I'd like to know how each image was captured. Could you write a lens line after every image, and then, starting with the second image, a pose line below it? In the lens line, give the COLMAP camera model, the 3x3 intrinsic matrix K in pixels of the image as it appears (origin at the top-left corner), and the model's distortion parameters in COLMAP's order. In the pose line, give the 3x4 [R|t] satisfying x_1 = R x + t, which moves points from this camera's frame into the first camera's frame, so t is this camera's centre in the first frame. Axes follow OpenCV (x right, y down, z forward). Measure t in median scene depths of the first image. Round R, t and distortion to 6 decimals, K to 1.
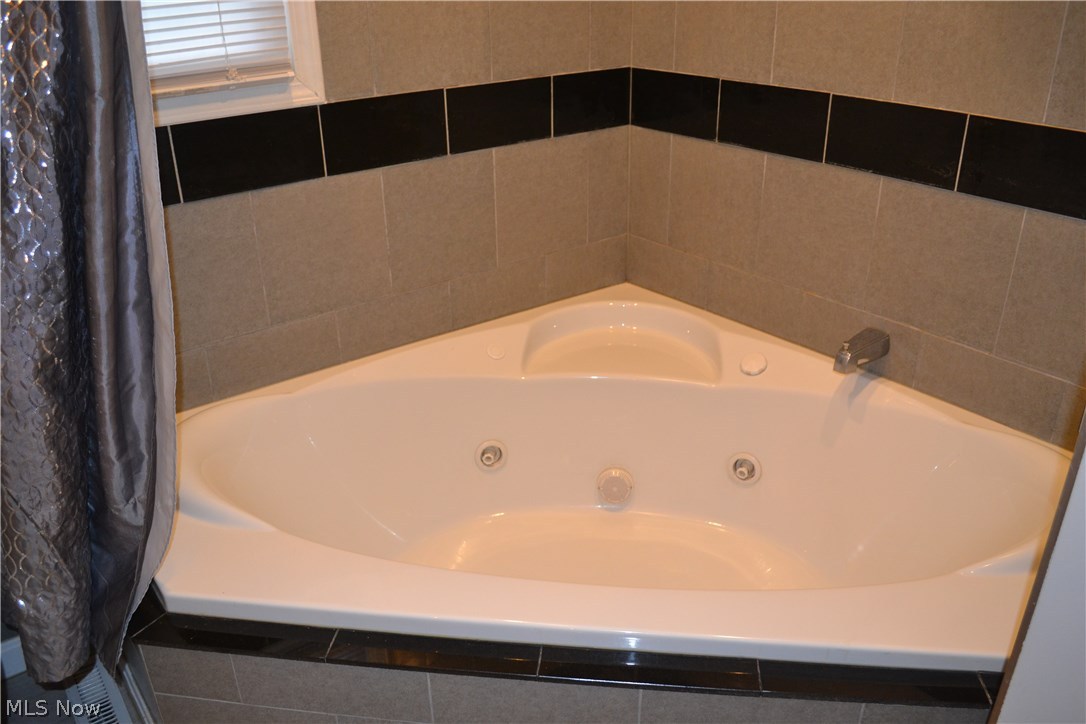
lens RADIAL K [[861.1, 0, 543.1], [0, 861.1, 360.1], [0, 0, 1]] dist [-0.078682, 0.004619]
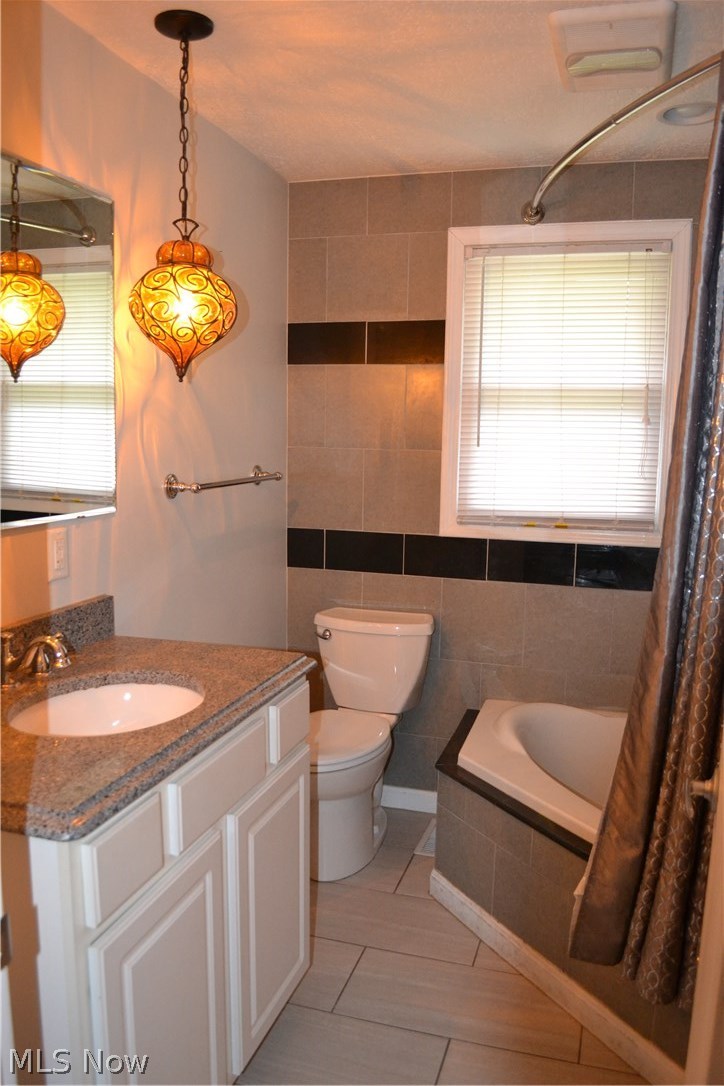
lens RADIAL K [[861.1, 0, 363.4], [0, 861.1, 547.8], [0, 0, 1]] dist [-0.078682, 0.004619]
pose [[0.576025, 0.139038, -0.805520, 0.771982], [-0.375871, 0.920125, -0.109964, 0.106596], [0.725890, 0.366114, 0.582275, -0.408074]]
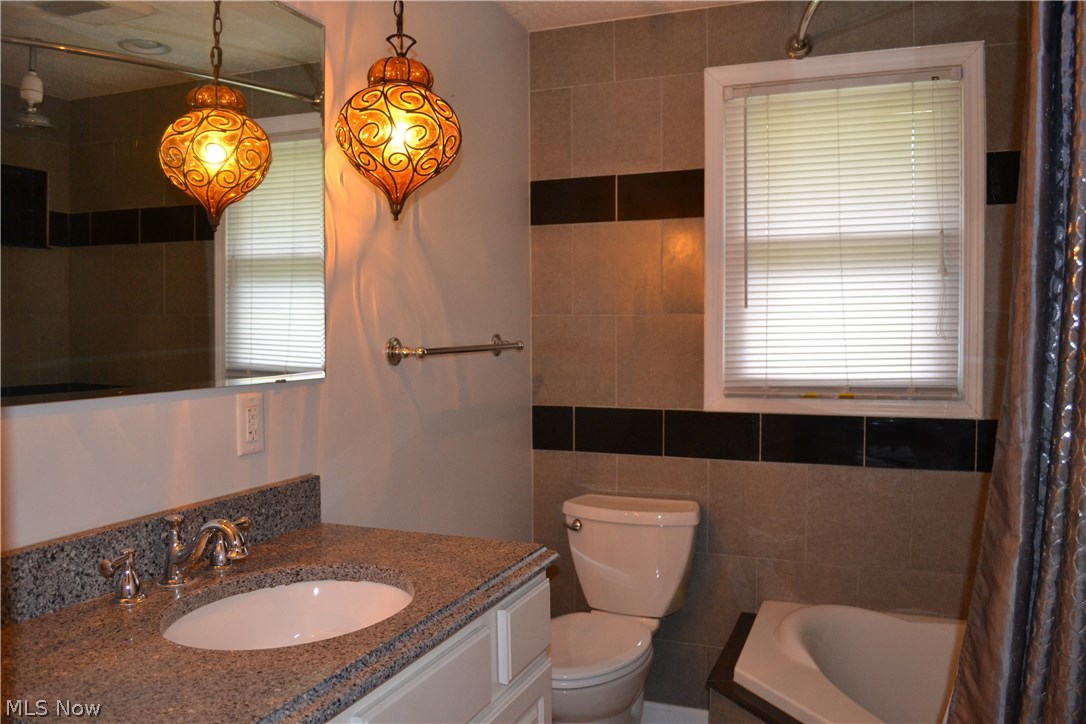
lens RADIAL K [[861.1, 0, 541.4], [0, 861.1, 359.5], [0, 0, 1]] dist [-0.078682, 0.004619]
pose [[0.500534, 0.050144, -0.864263, 0.607003], [-0.376174, 0.911746, -0.164960, 0.112019], [0.779717, 0.407681, 0.475223, -0.264435]]
